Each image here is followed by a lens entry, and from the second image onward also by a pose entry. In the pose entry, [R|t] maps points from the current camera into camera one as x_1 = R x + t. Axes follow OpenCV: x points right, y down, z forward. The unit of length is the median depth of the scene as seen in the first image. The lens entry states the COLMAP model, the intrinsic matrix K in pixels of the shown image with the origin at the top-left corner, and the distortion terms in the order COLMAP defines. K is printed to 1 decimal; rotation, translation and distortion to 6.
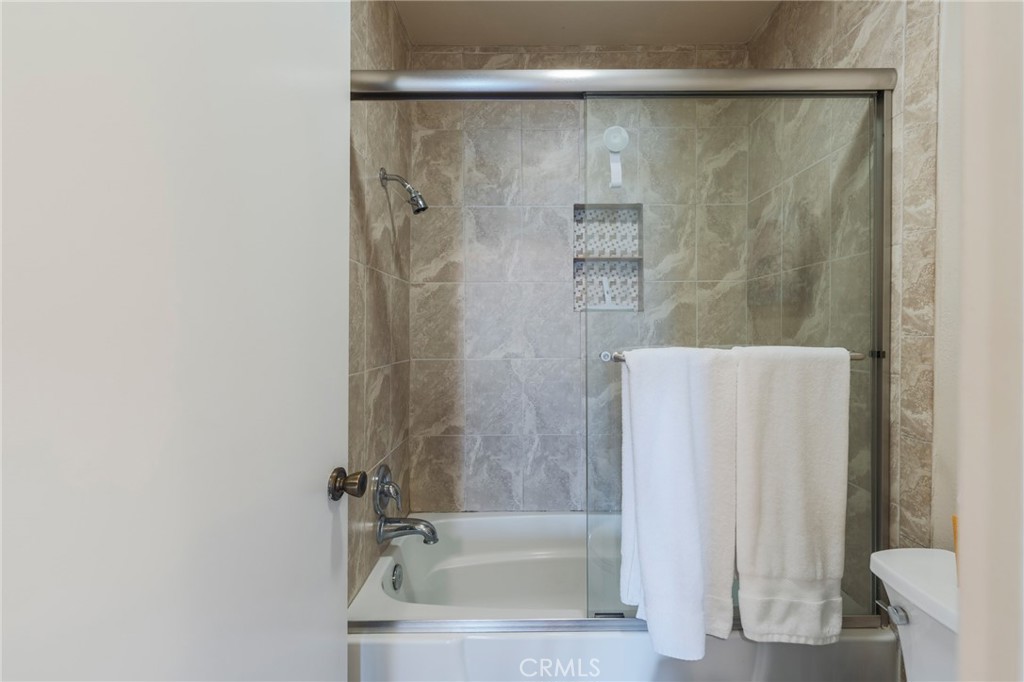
lens RADIAL K [[415.3, 0, 518.8], [0, 415.3, 332.9], [0, 0, 1]] dist [-0.001454, -0.000004]
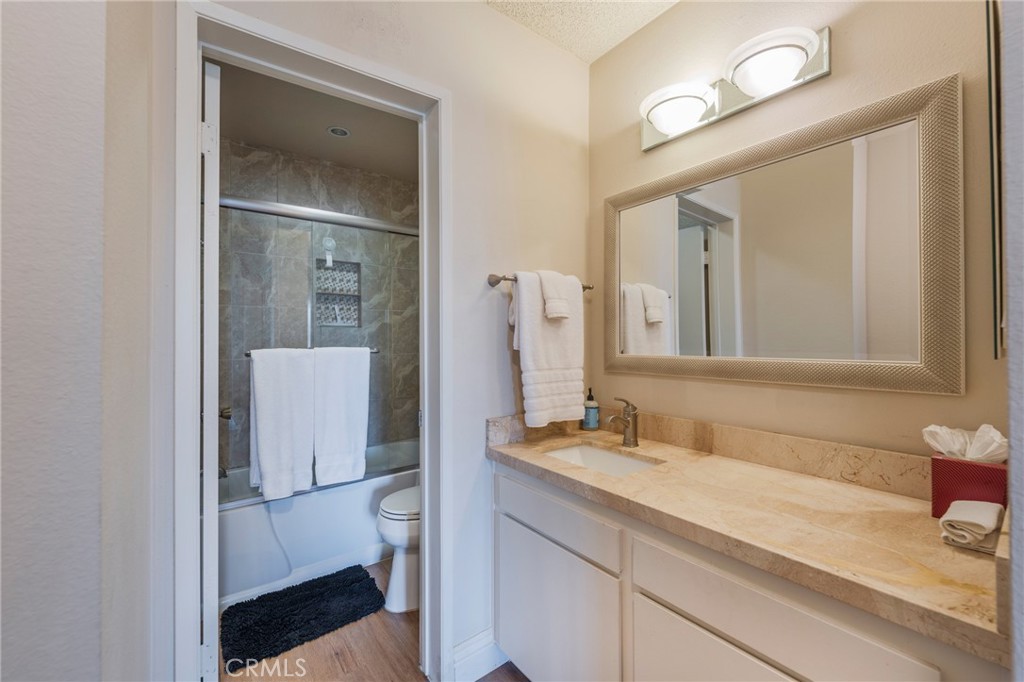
lens RADIAL K [[415.3, 0, 518.7], [0, 415.3, 336.8], [0, 0, 1]] dist [-0.001454, -0.000004]
pose [[0.784636, 0.000360, 0.619956, -0.237240], [0.011379, 0.999823, -0.014982, 0.018826], [-0.619852, 0.018810, 0.784493, -0.697922]]
